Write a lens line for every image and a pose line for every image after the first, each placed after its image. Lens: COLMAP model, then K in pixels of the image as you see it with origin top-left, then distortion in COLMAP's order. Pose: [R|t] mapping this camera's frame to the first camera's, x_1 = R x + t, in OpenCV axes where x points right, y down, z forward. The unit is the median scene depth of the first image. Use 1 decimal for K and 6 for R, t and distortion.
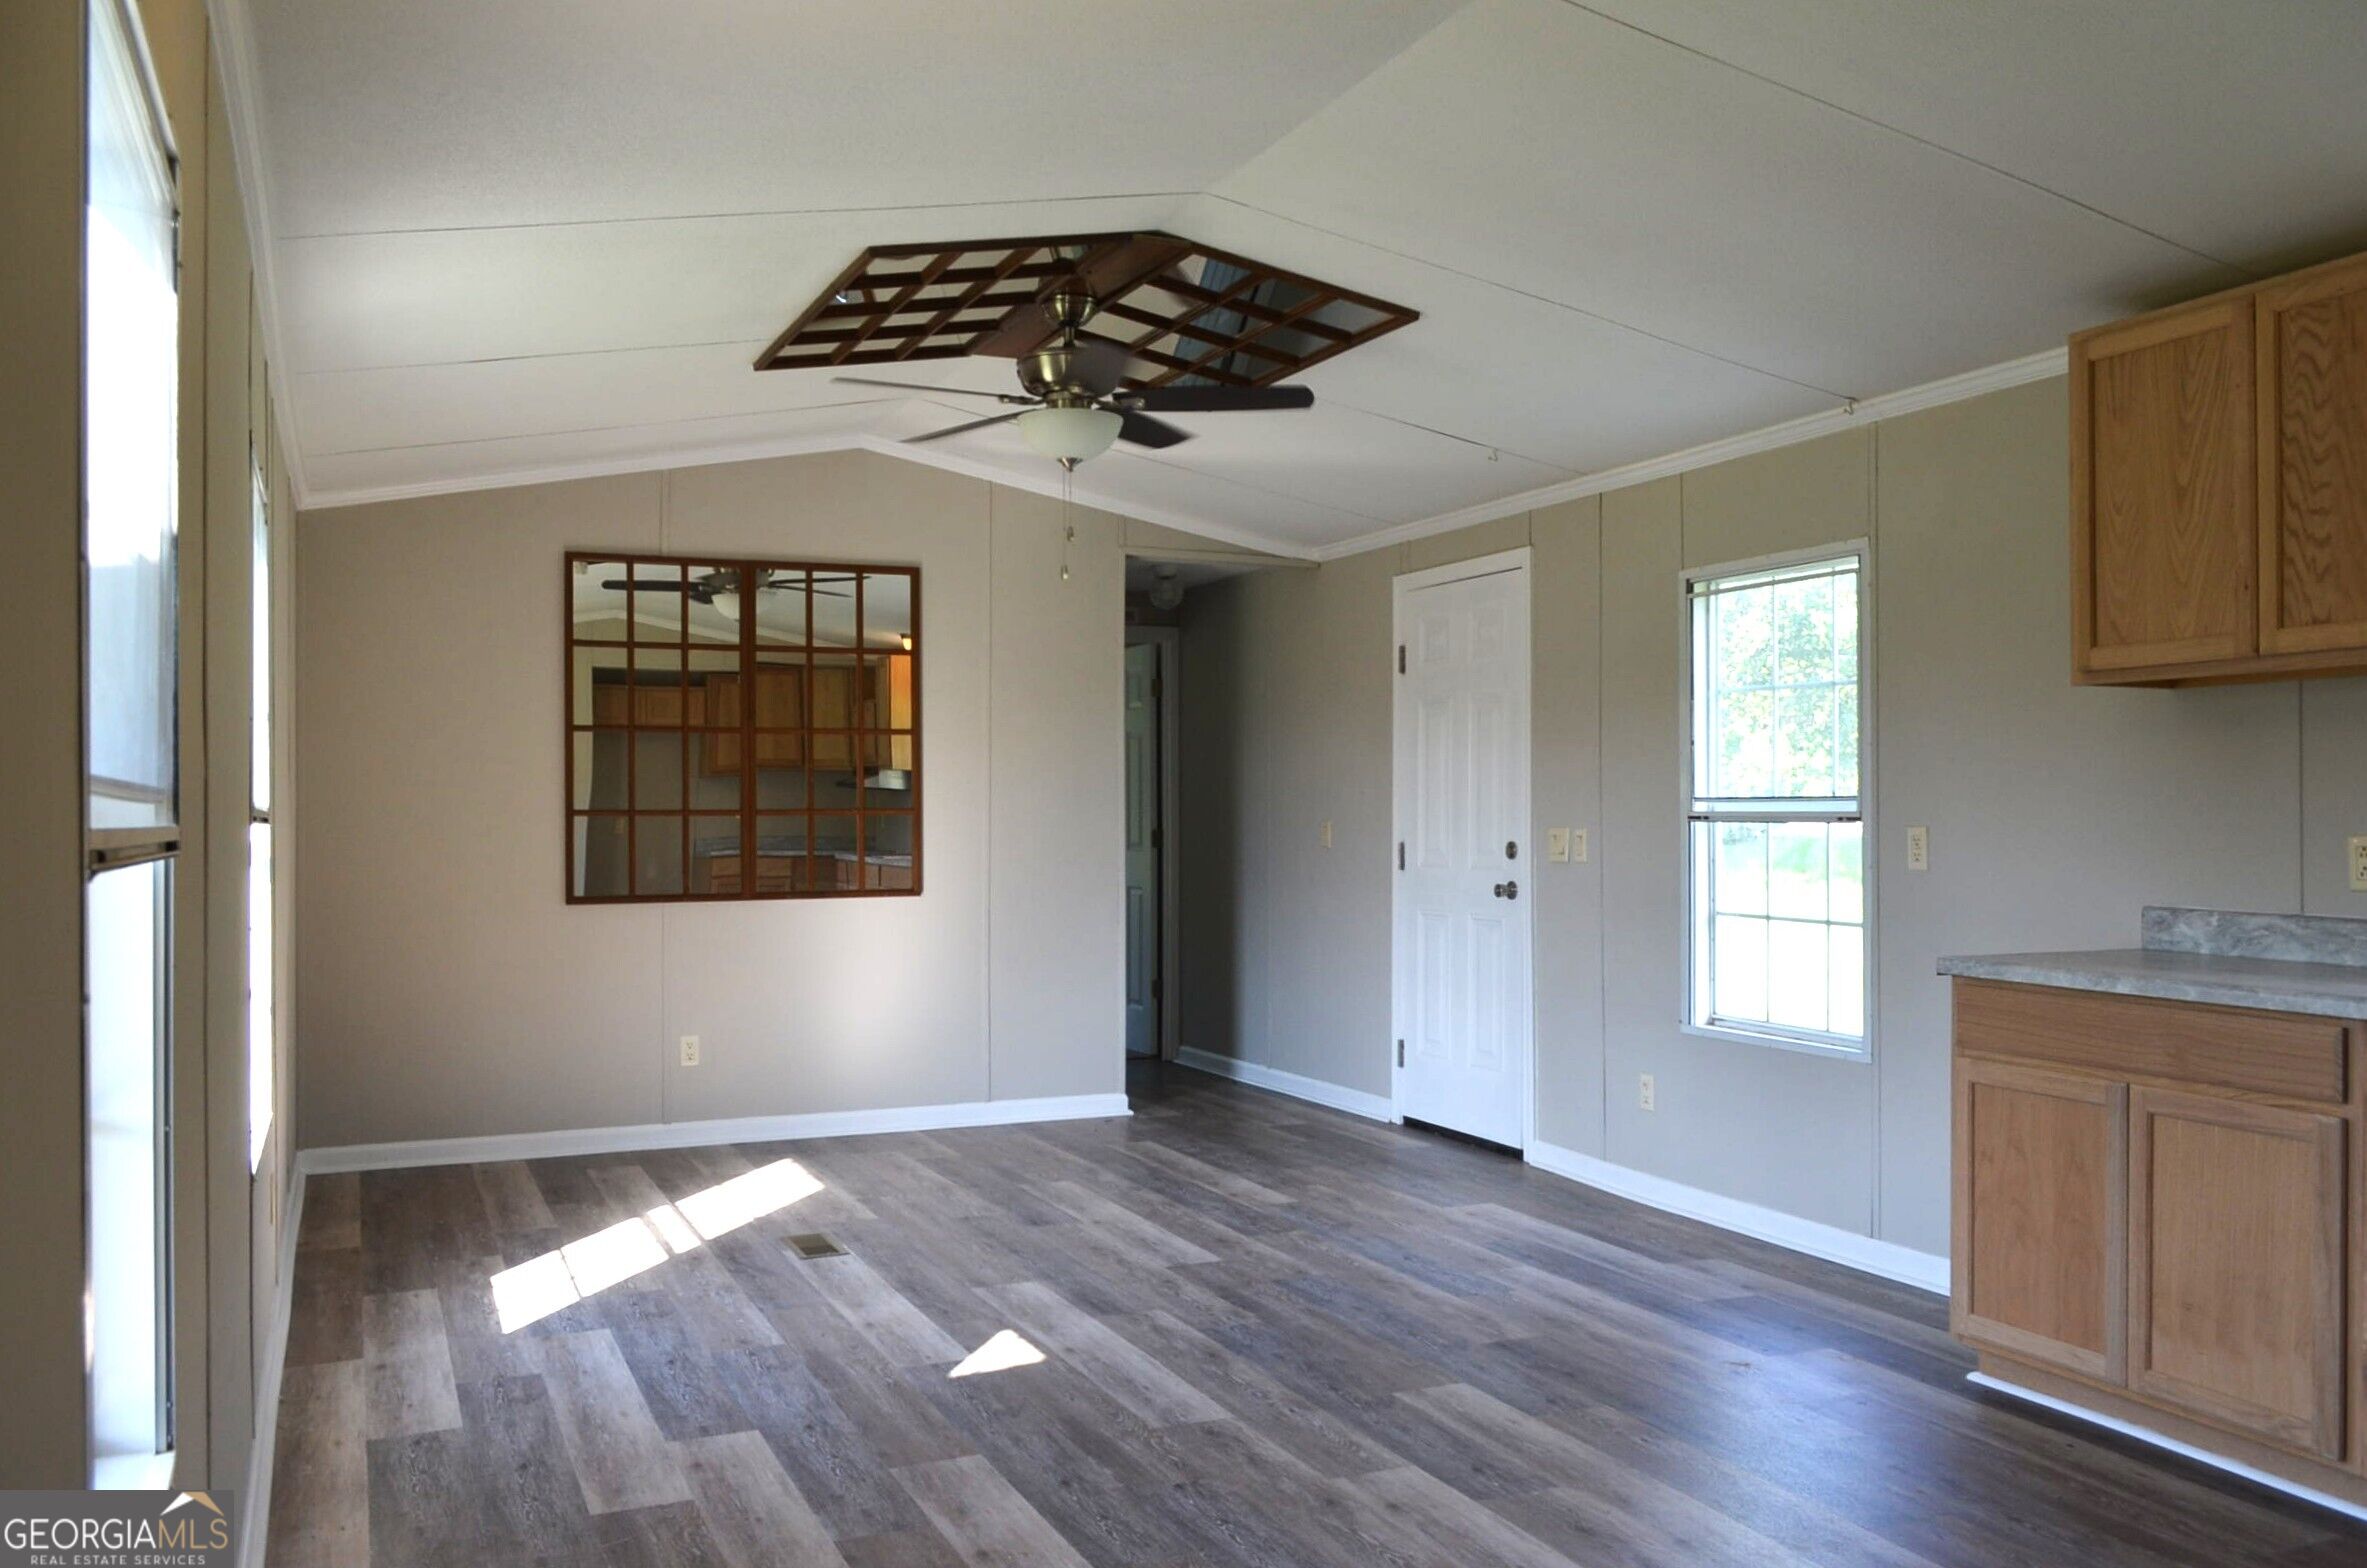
lens RADIAL K [[1949.7, 0, 1183.5], [0, 1949.7, 784.0], [0, 0, 1]] dist [0.000689, 0.002793]
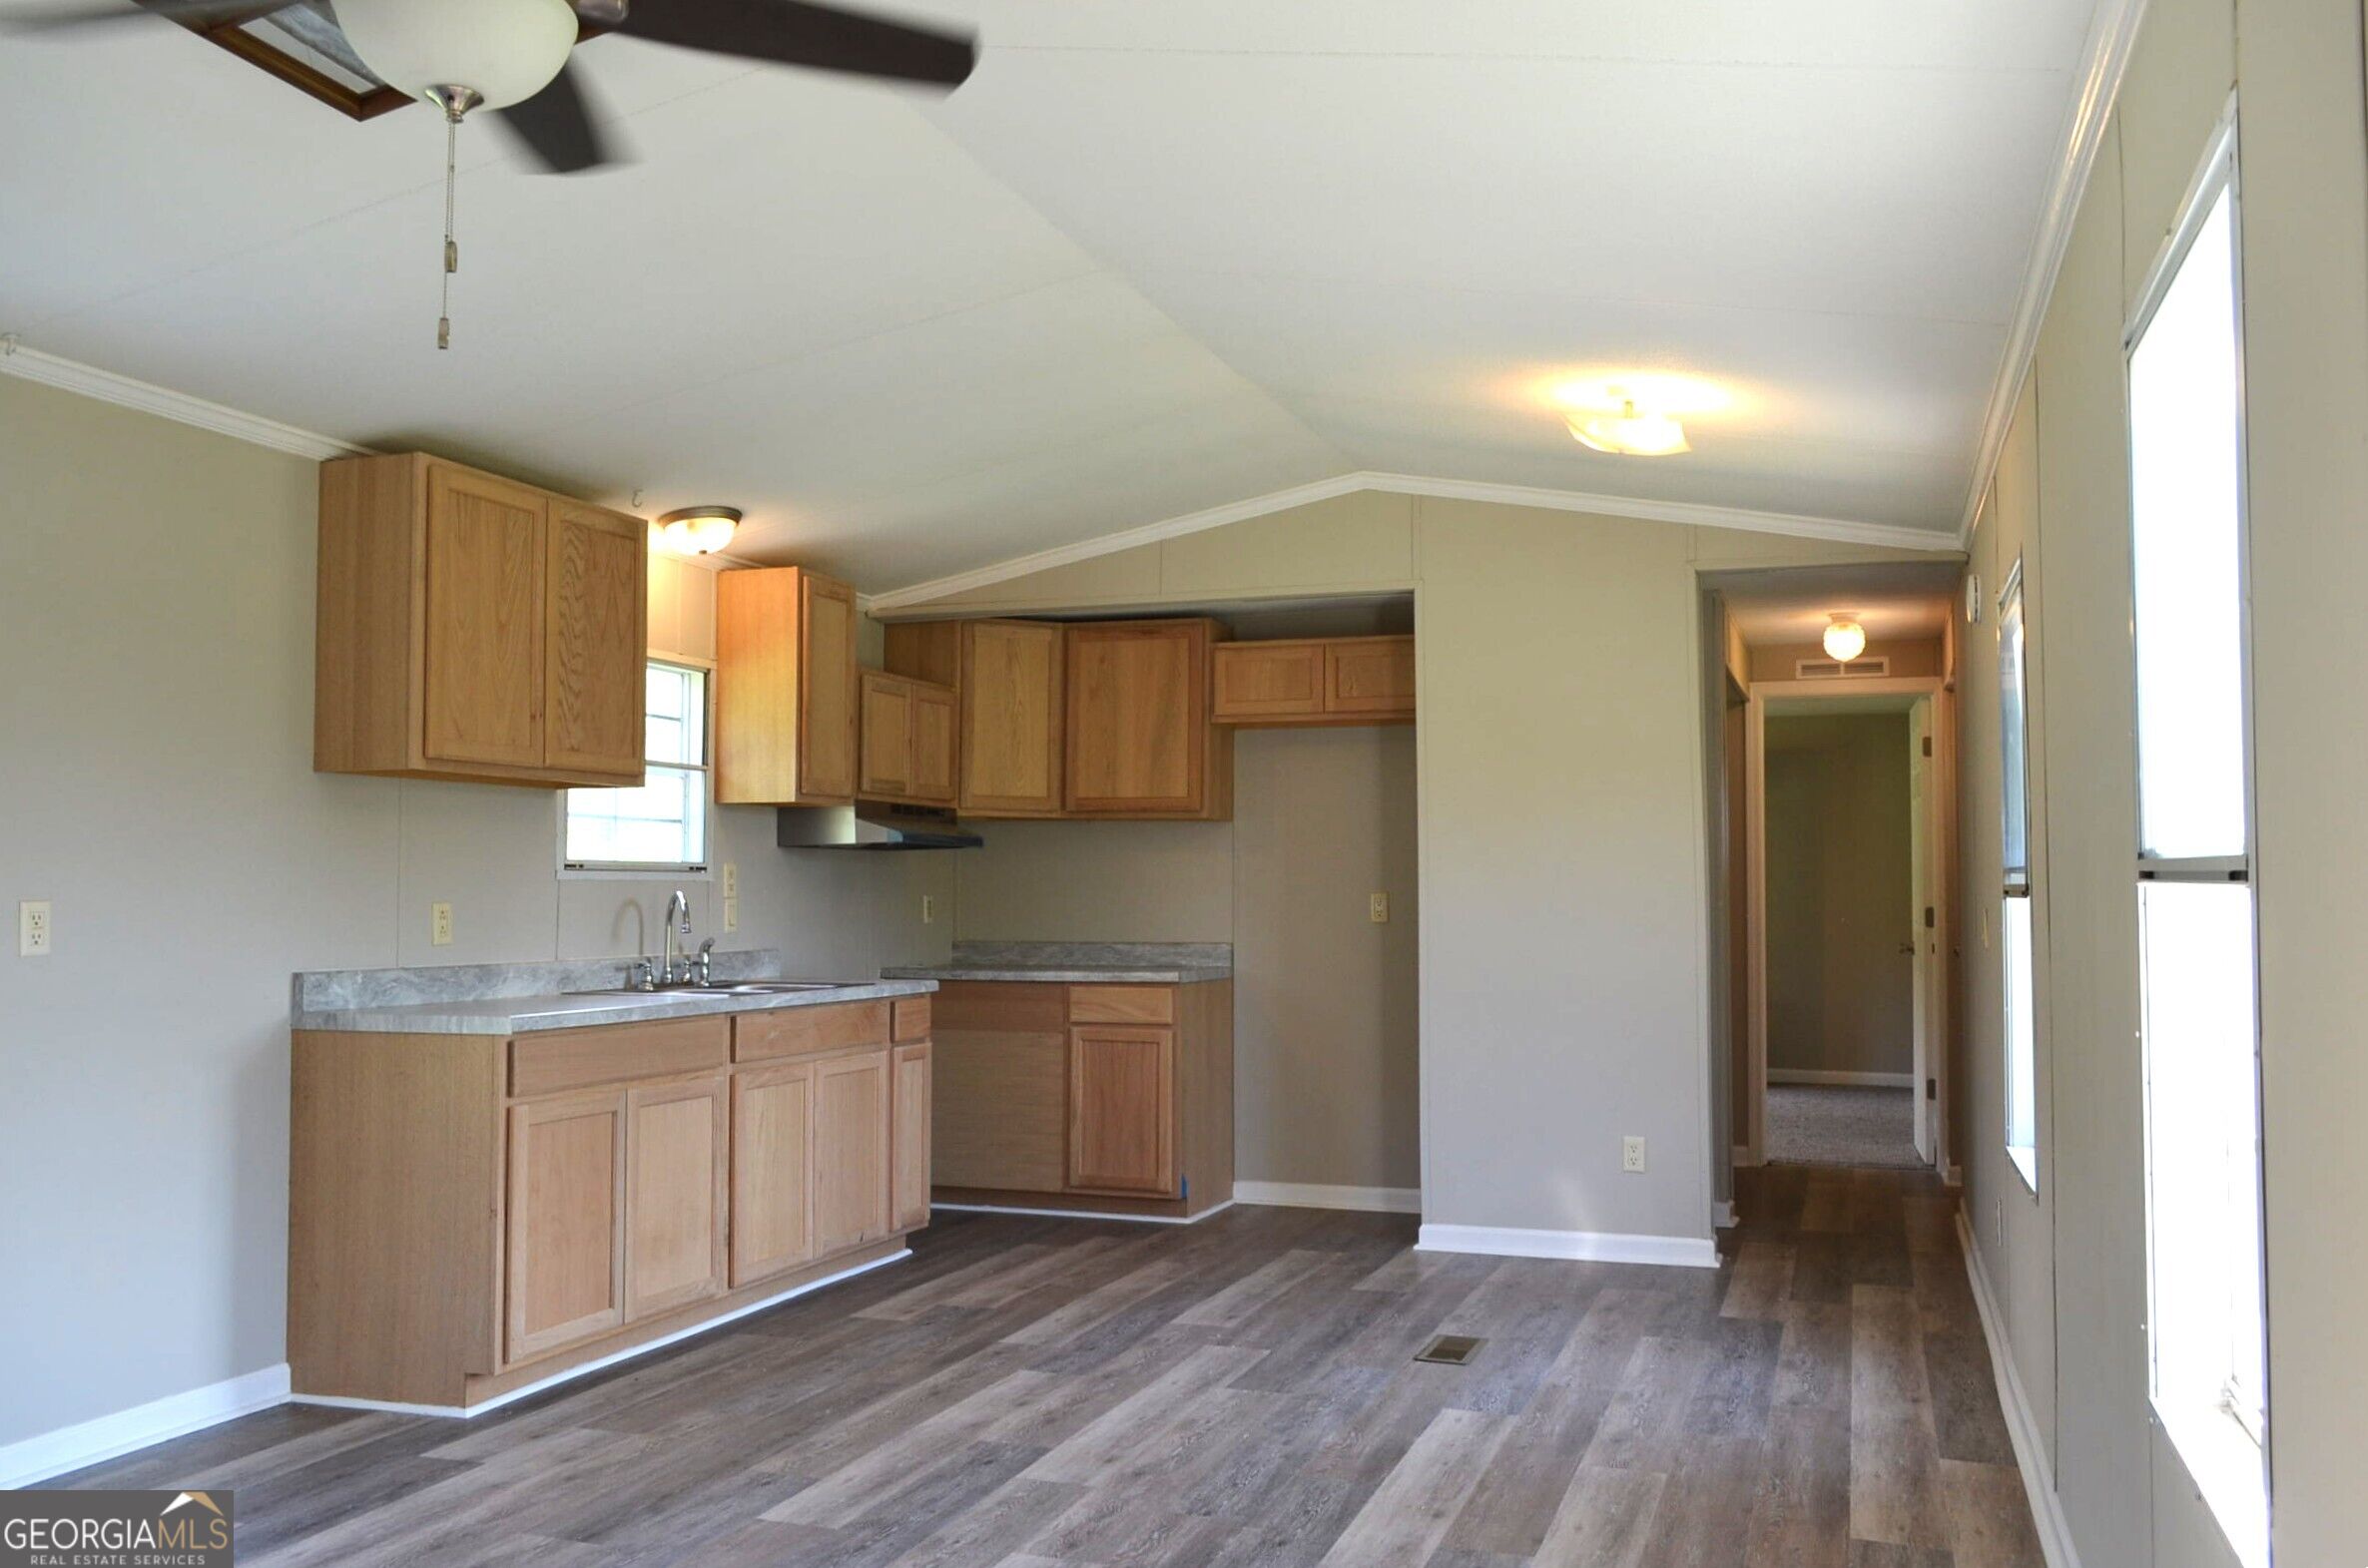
lens RADIAL K [[1953.7, 0, 1184.0], [0, 1953.7, 784.0], [0, 0, 1]] dist [-0.004210, -0.003446]
pose [[-0.741451, 0.040904, 0.669759, -0.662601], [-0.006054, 0.997692, -0.067634, 0.033156], [-0.670980, -0.054202, -0.739492, 1.672836]]
